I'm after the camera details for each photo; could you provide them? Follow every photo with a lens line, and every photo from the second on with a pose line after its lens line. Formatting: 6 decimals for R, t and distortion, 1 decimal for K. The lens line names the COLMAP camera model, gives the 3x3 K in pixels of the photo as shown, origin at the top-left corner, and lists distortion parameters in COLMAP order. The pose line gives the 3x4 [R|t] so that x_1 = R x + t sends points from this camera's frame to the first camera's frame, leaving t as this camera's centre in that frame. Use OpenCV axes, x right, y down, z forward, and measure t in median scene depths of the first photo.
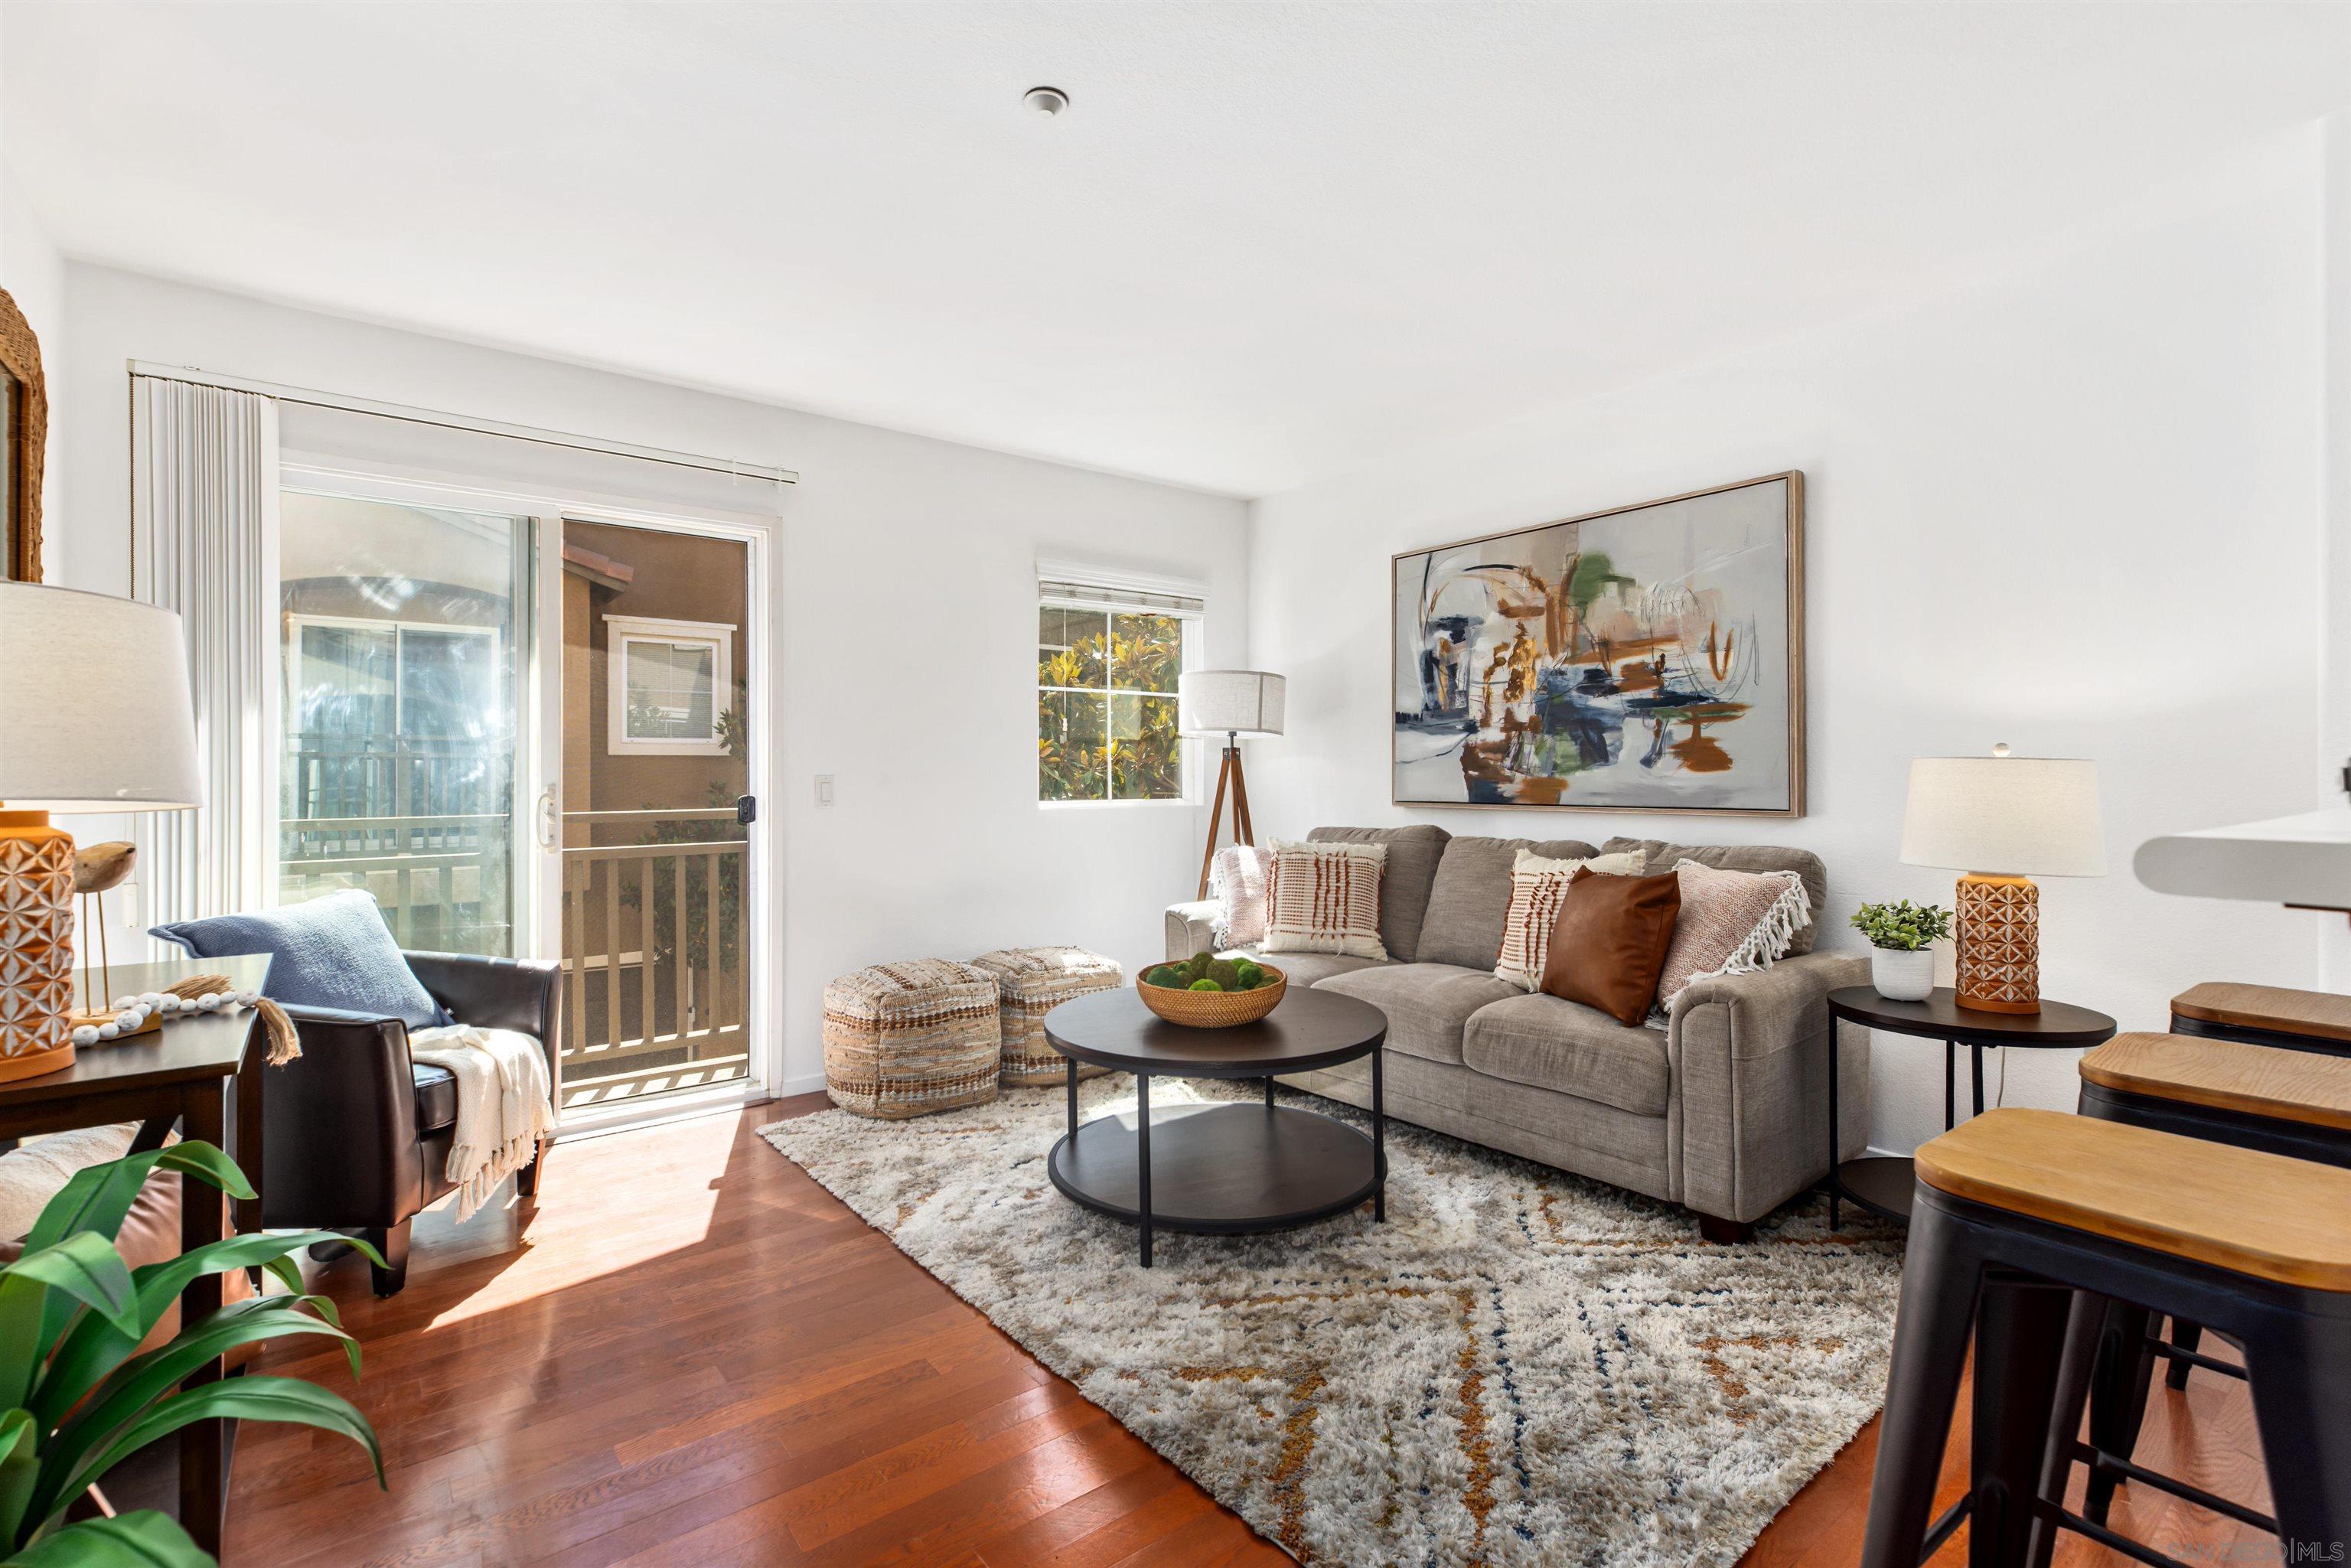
lens RADIAL K [[1074.6, 0, 1175.1], [0, 1074.6, 773.5], [0, 0, 1]] dist [0.007048, -0.000415]
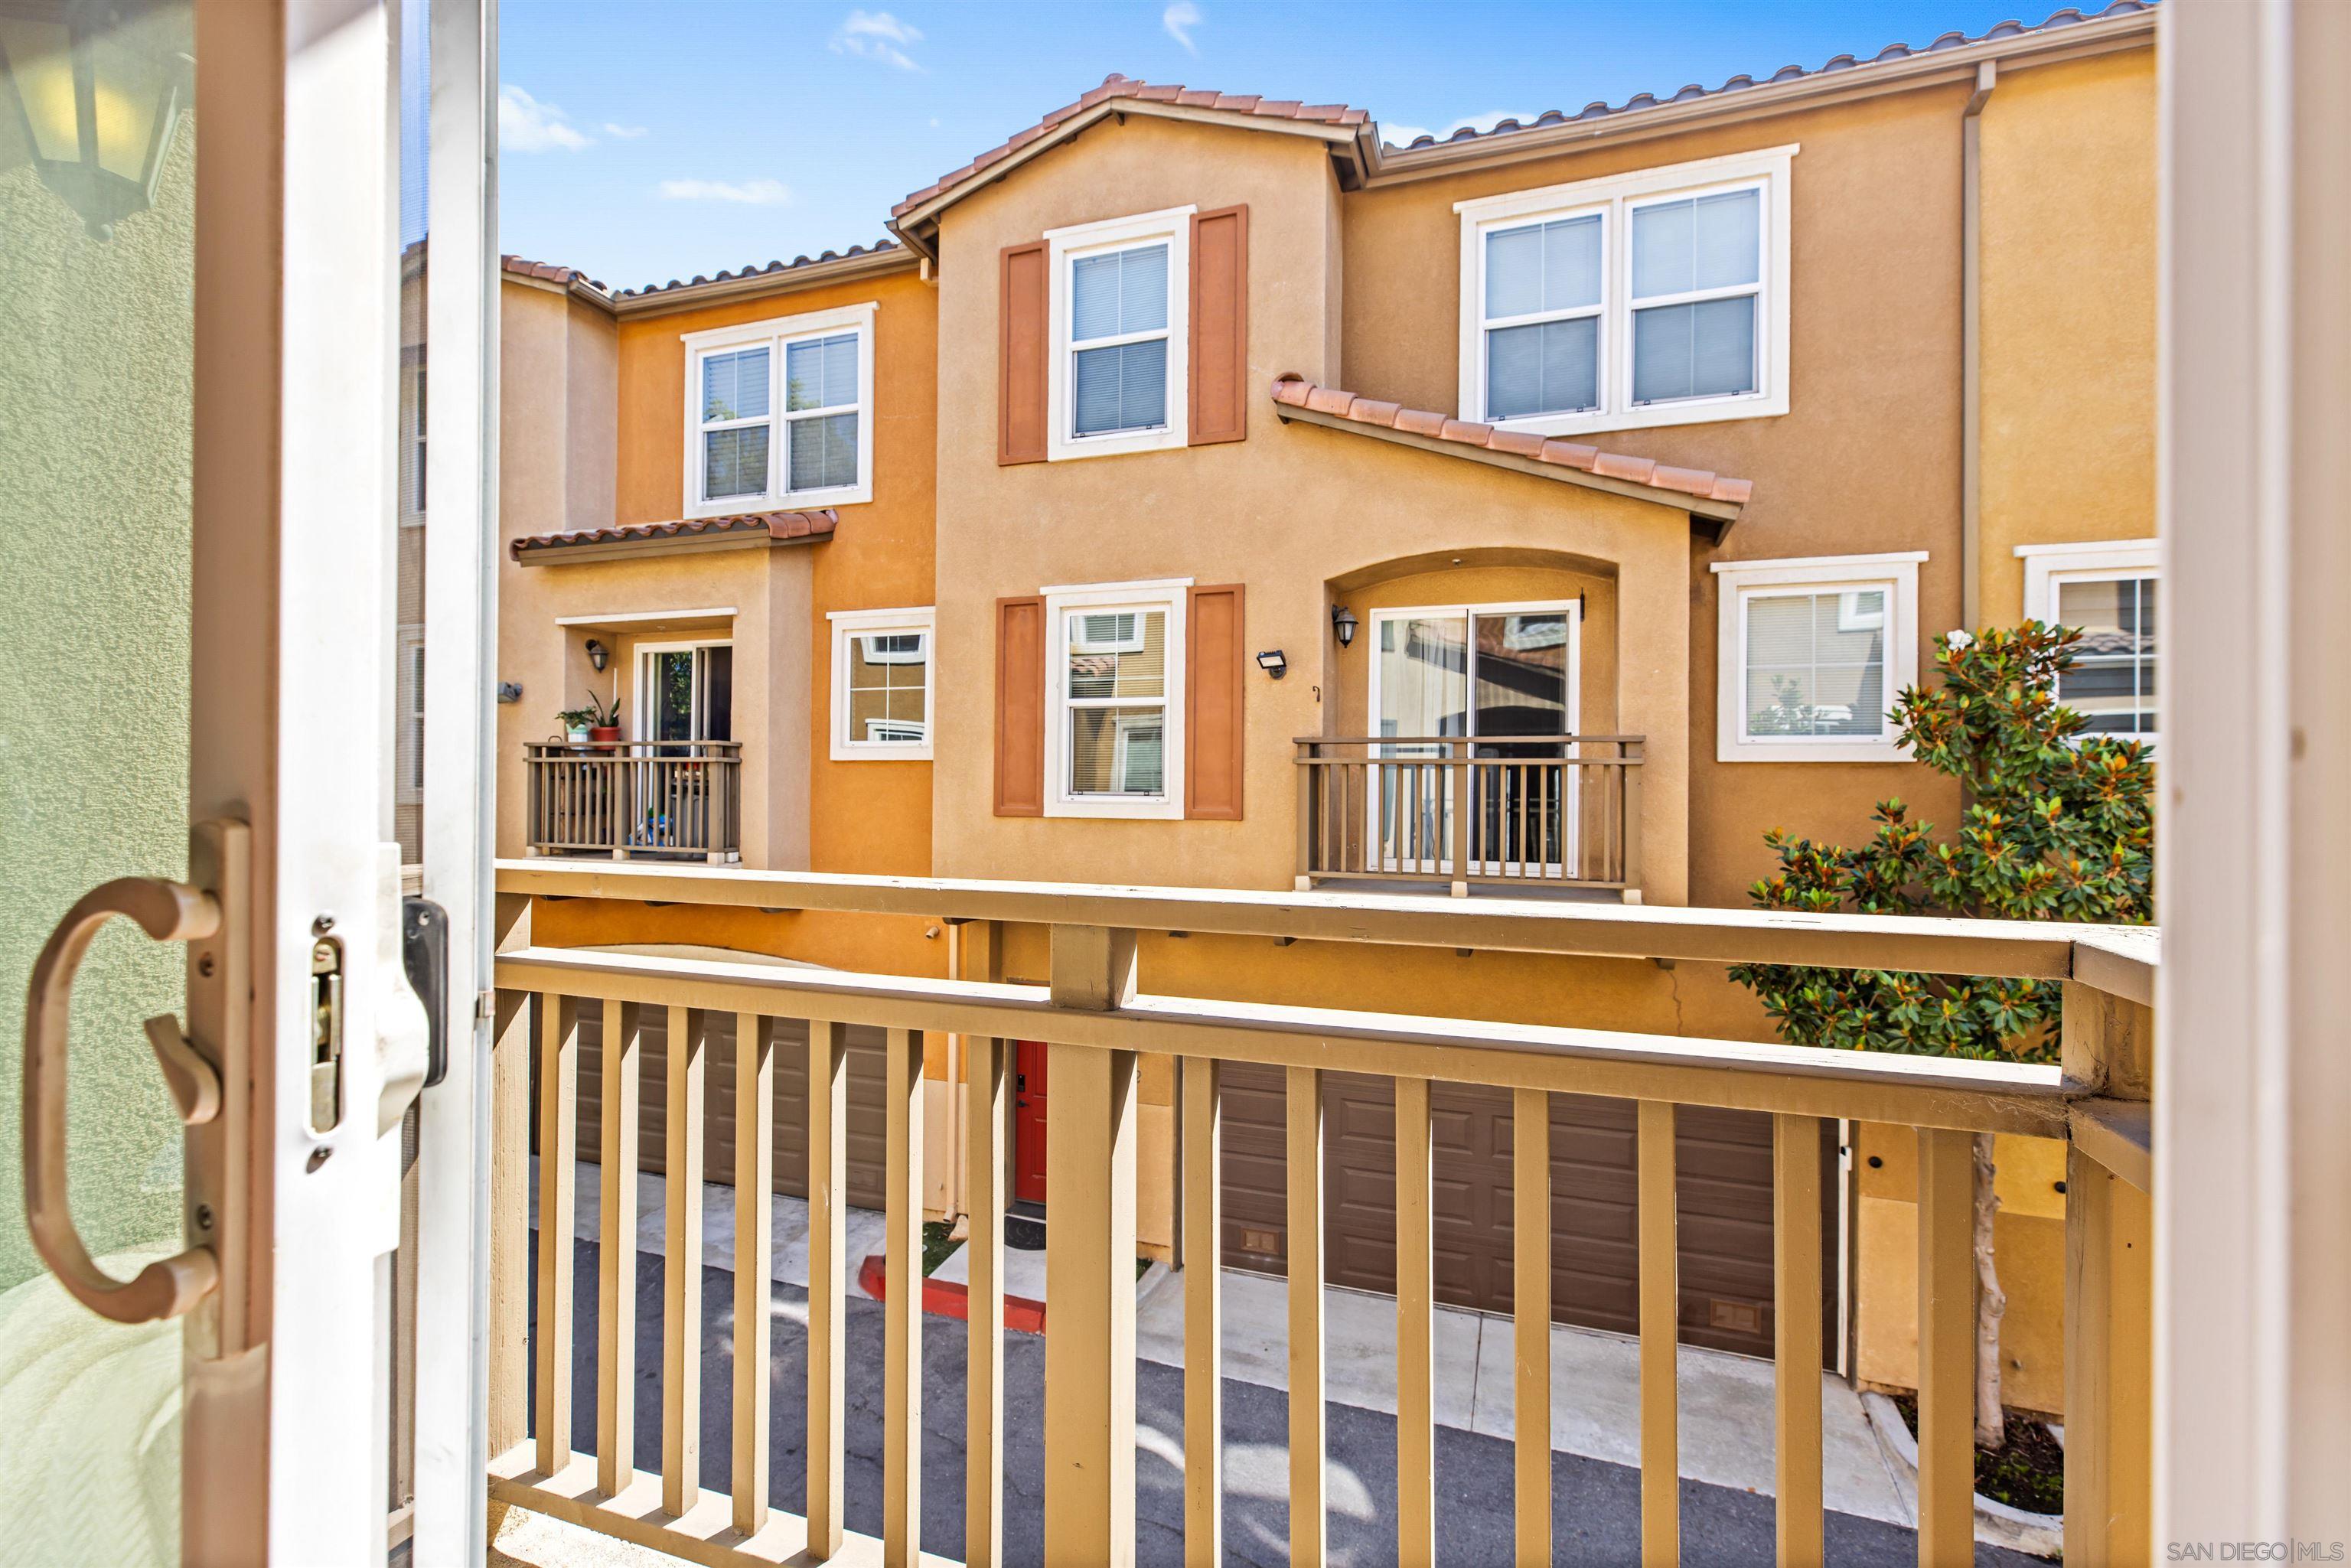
lens RADIAL K [[1074.6, 0, 1166.8], [0, 1074.6, 781.8], [0, 0, 1]] dist [0.007048, -0.000415]
pose [[0.542006, -0.000747, -0.840374, -0.132657], [-0.005247, 0.999977, -0.004272, 0.000030], [0.840358, 0.006725, 0.541990, 0.319181]]
